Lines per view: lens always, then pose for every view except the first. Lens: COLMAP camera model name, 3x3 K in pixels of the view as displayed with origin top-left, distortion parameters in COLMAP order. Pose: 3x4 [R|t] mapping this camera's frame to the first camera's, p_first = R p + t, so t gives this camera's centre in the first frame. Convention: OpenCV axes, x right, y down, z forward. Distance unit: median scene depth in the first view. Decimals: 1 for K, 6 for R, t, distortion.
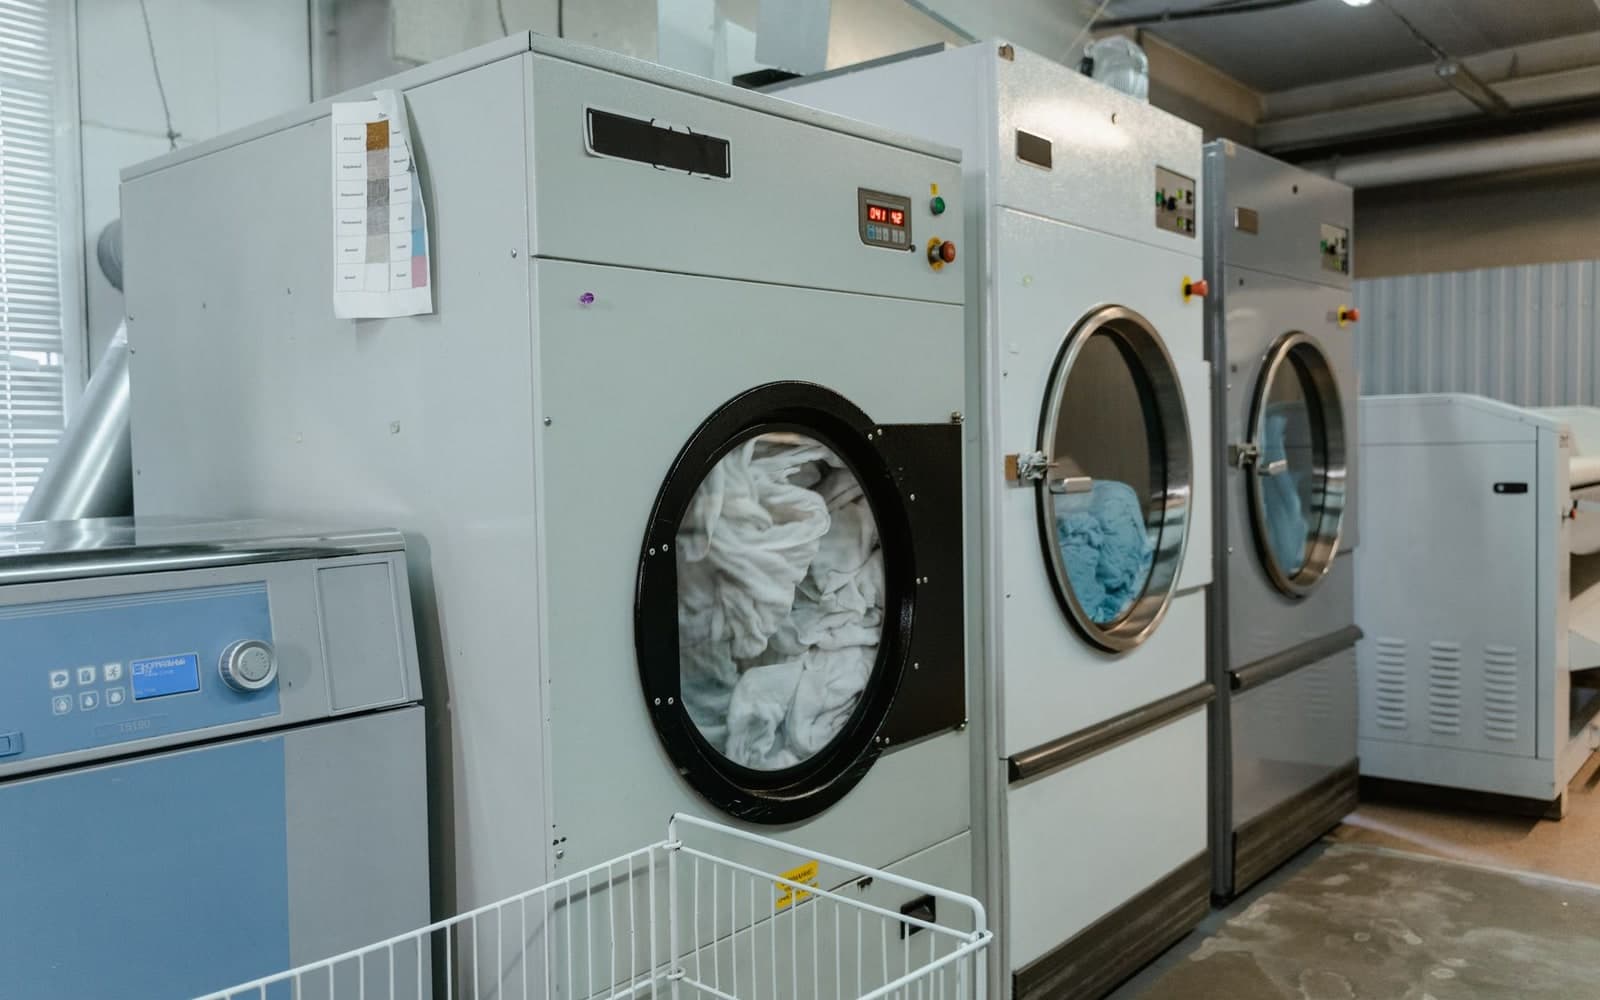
lens RADIAL K [[1311.3, 0, 800.0], [0, 1311.3, 500.0], [0, 0, 1]] dist [0.005156, -0.004750]
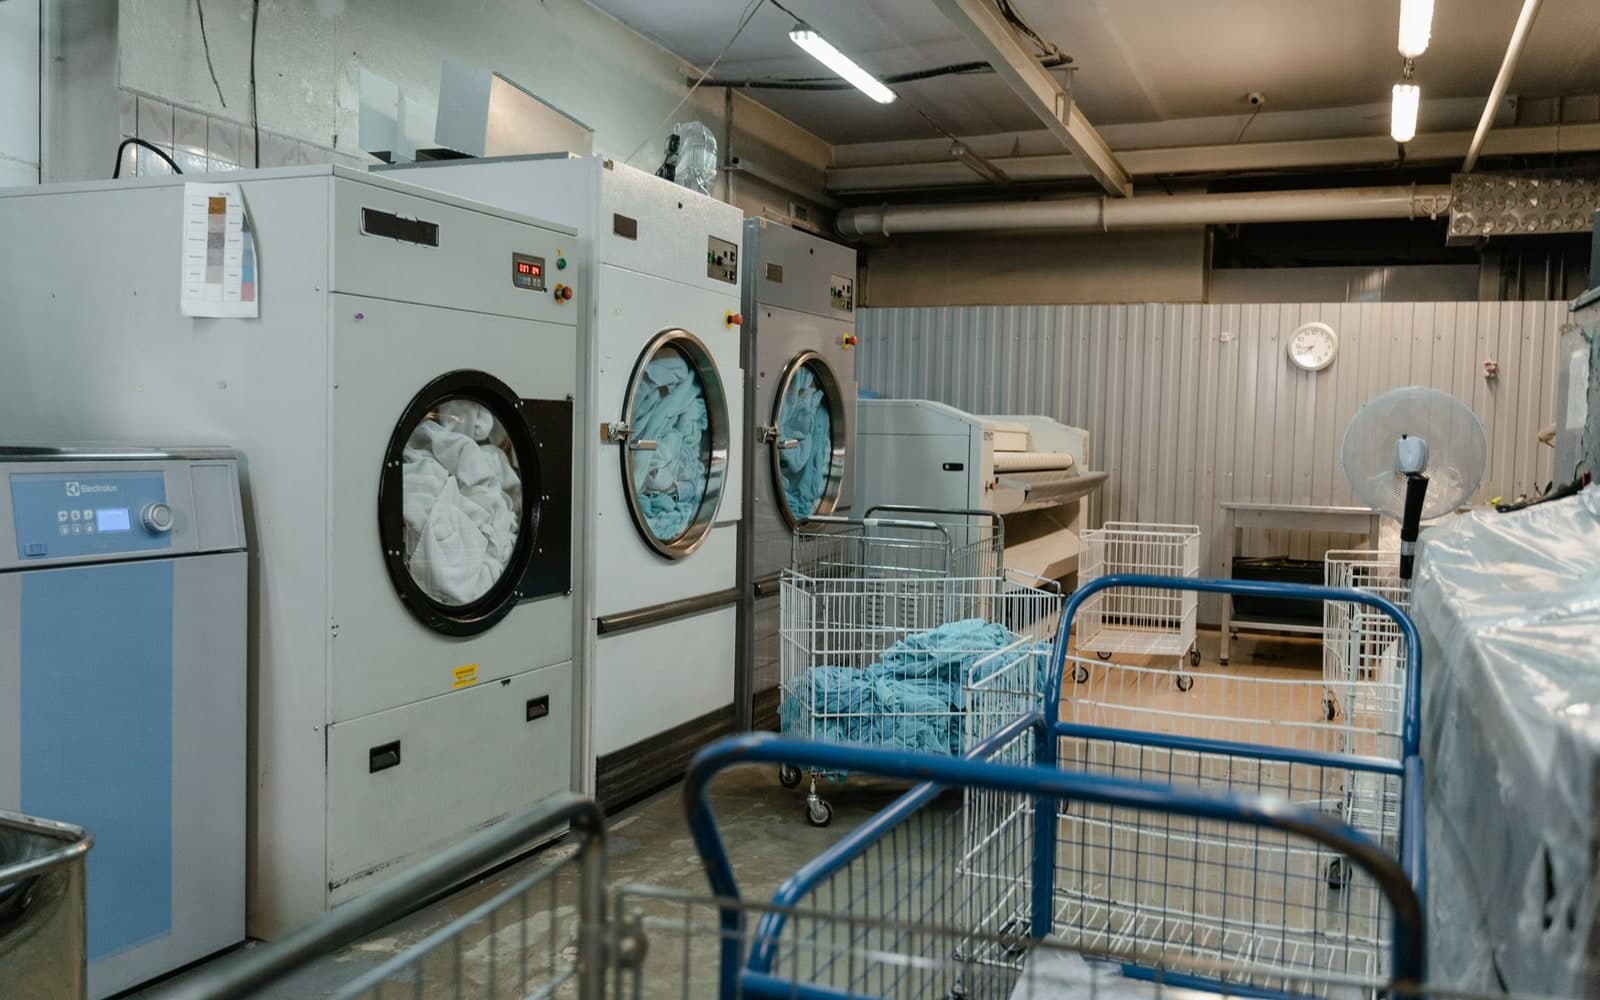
lens RADIAL K [[1311.3, 0, 800.0], [0, 1311.3, 500.0], [0, 0, 1]] dist [0.005156, -0.004750]
pose [[0.955901, 0.024822, 0.292637, -0.072890], [-0.027050, 0.999628, 0.003570, 0.046545], [-0.292439, -0.011329, 0.956217, -0.576964]]
